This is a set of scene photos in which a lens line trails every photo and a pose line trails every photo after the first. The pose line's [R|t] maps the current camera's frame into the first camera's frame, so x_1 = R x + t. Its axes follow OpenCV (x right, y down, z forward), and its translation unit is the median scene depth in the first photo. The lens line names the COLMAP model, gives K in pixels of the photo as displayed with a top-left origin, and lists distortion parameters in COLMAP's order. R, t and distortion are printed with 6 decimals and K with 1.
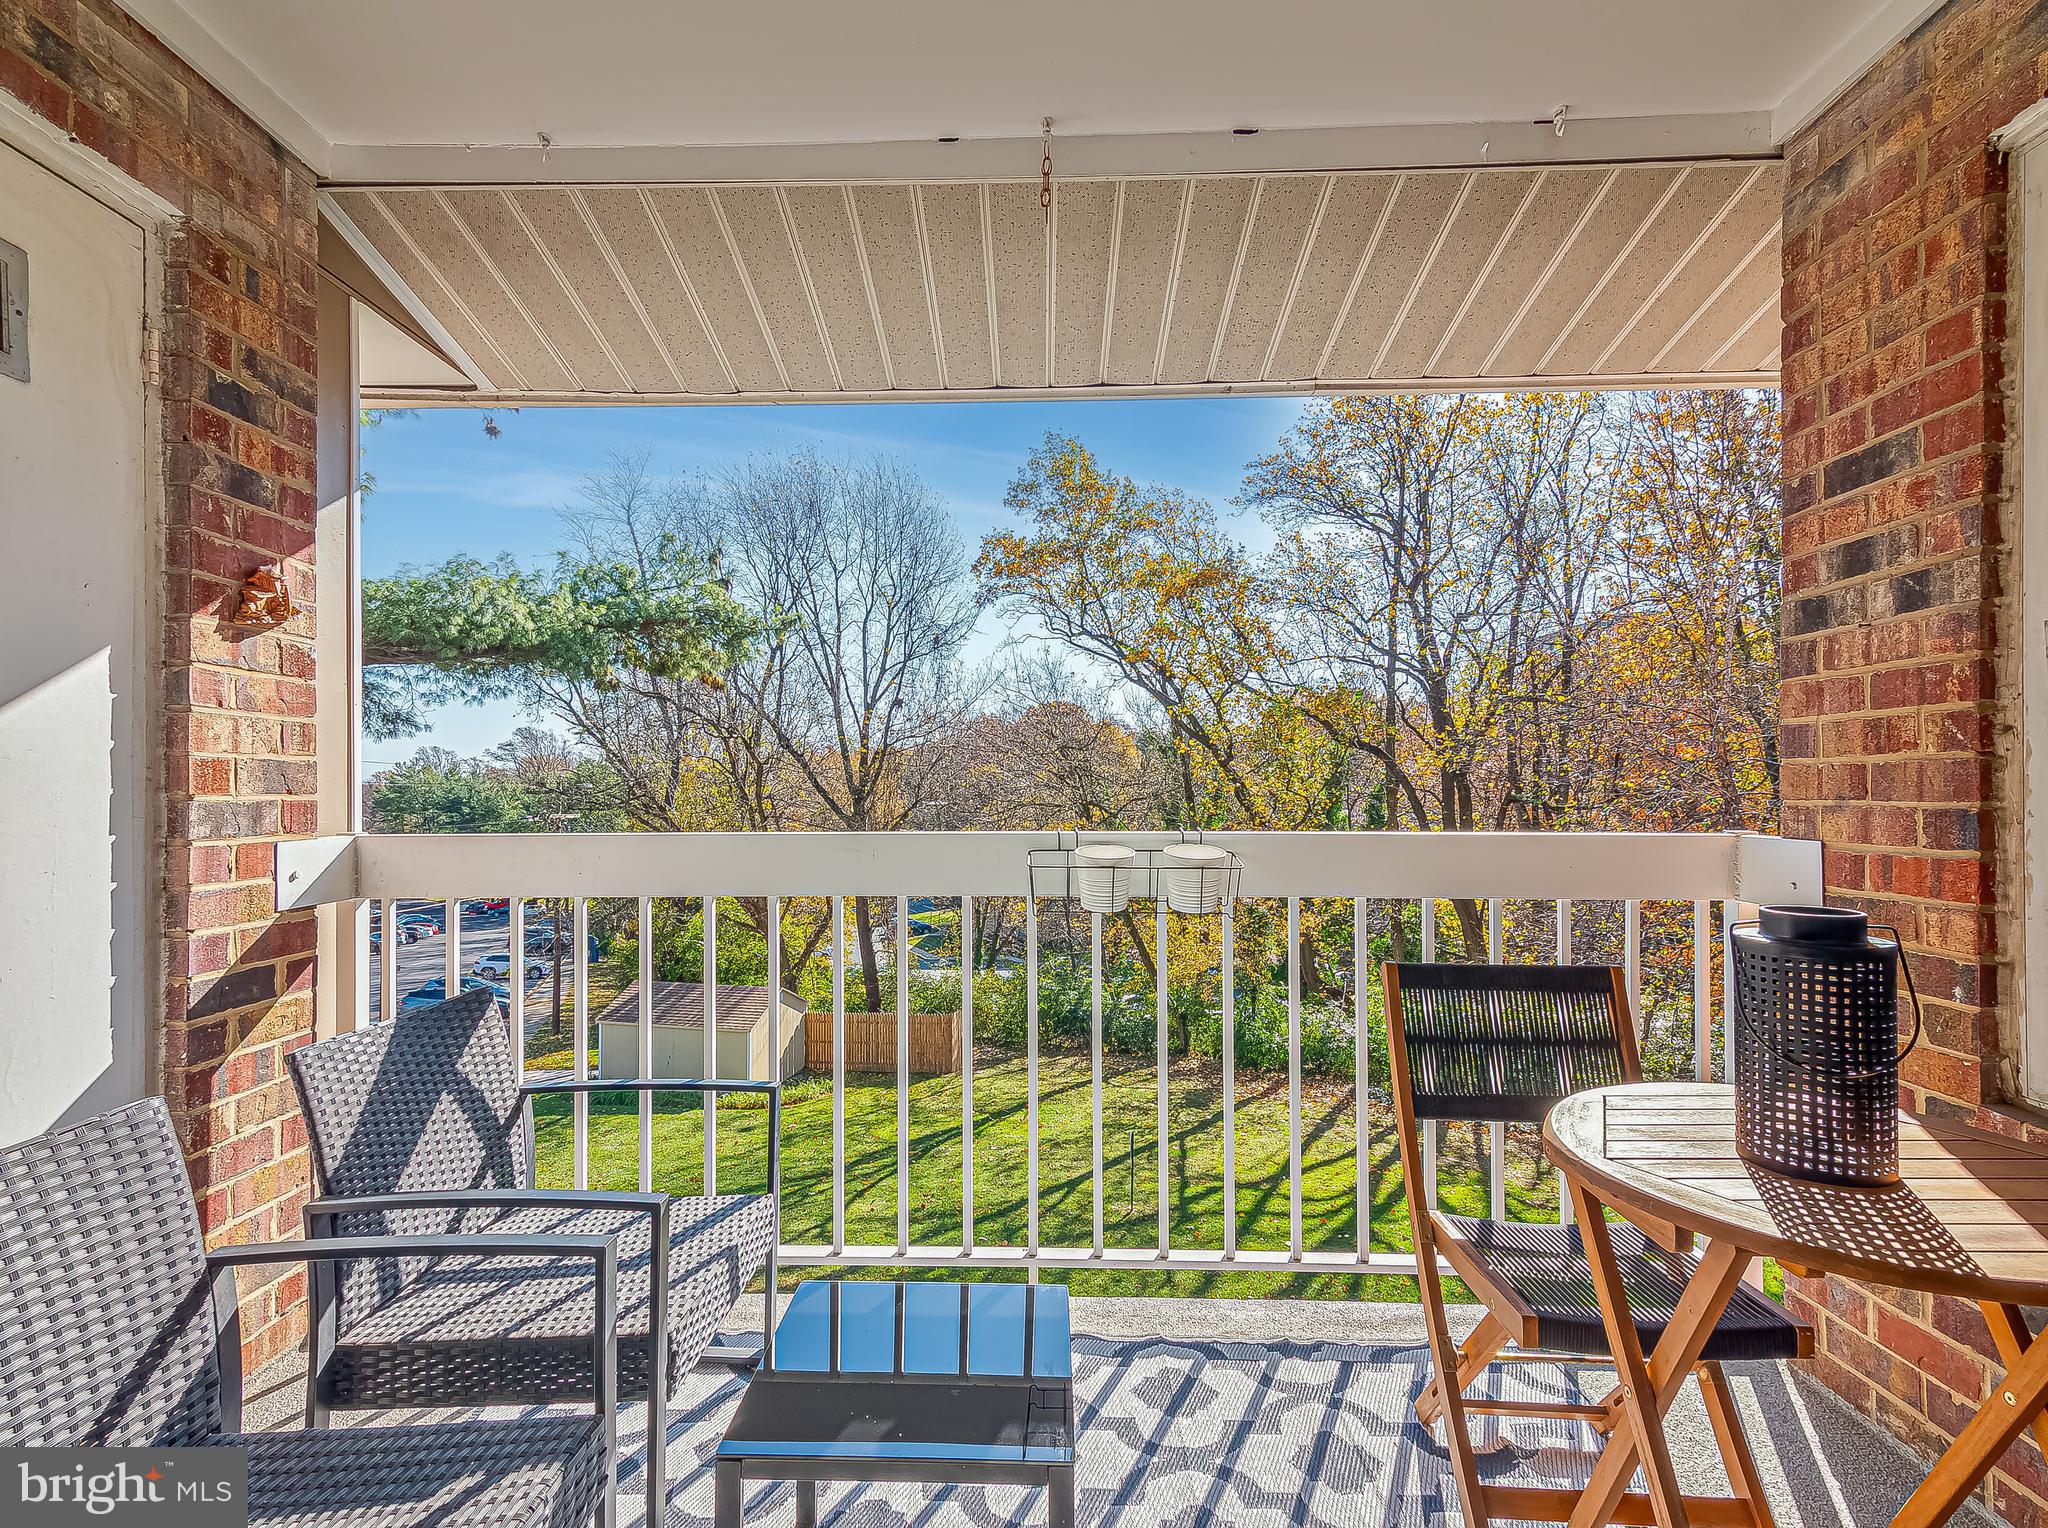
lens RADIAL K [[954.3, 0, 1017.8], [0, 954.3, 779.3], [0, 0, 1]] dist [0.022415, -0.006608]
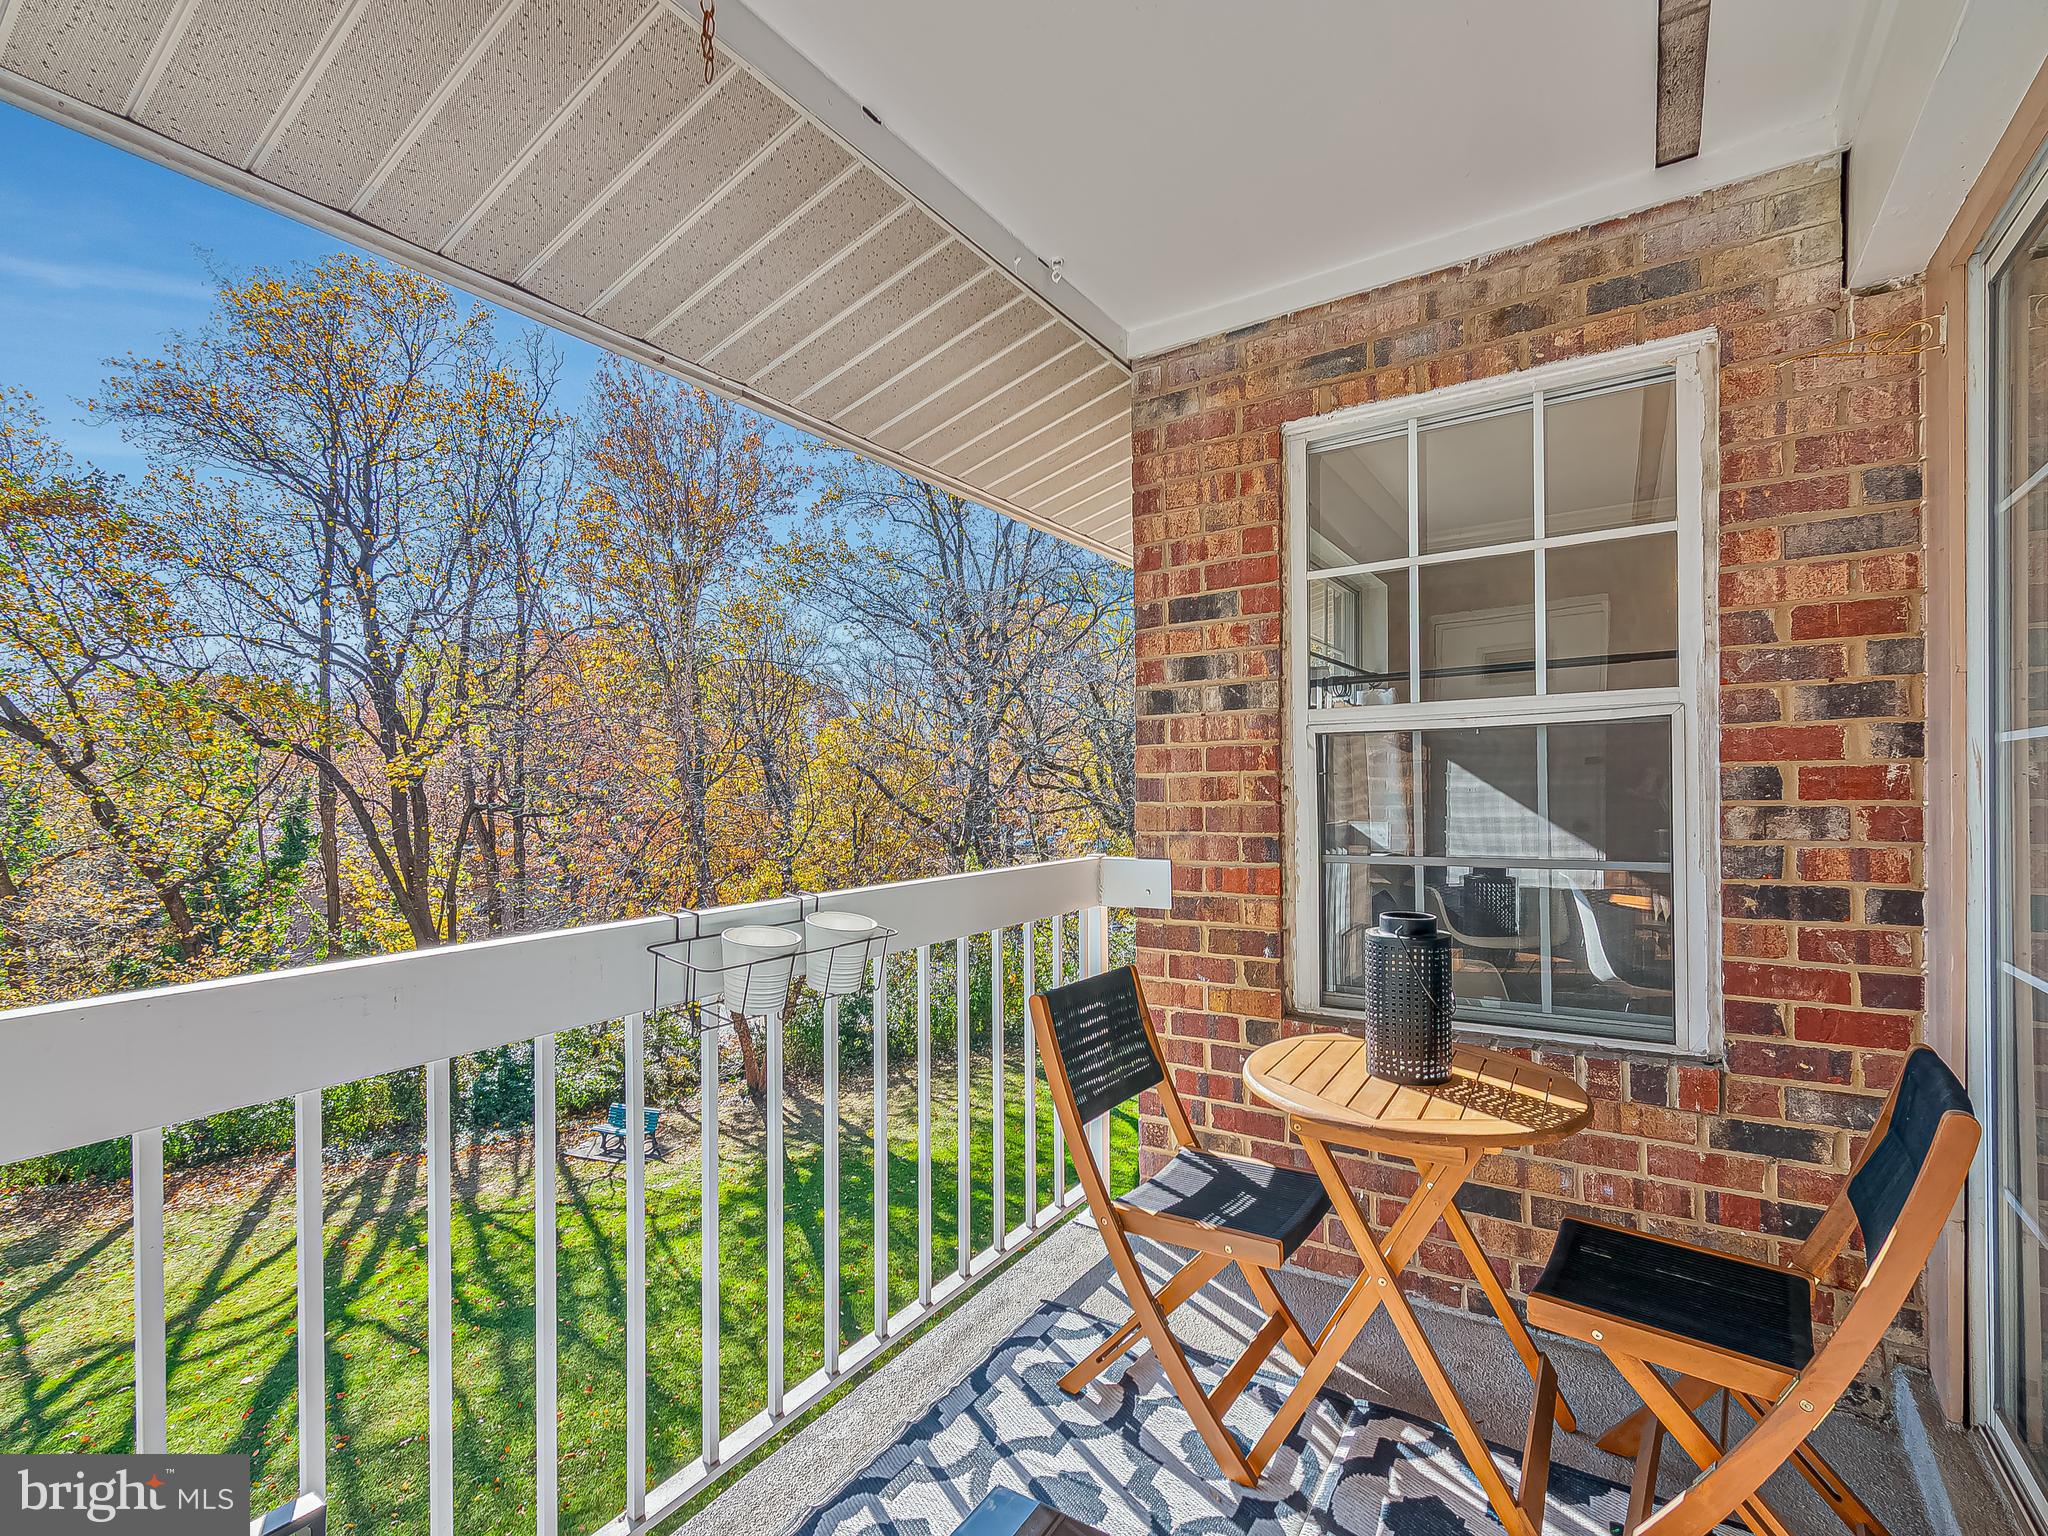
lens RADIAL K [[954.3, 0, 995.6], [0, 954.3, 792.4], [0, 0, 1]] dist [0.022415, -0.006608]
pose [[0.526525, -0.013295, 0.850055, -0.533017], [0.005975, 0.999911, 0.011938, -0.057080], [-0.850138, -0.001207, 0.526558, 0.479688]]
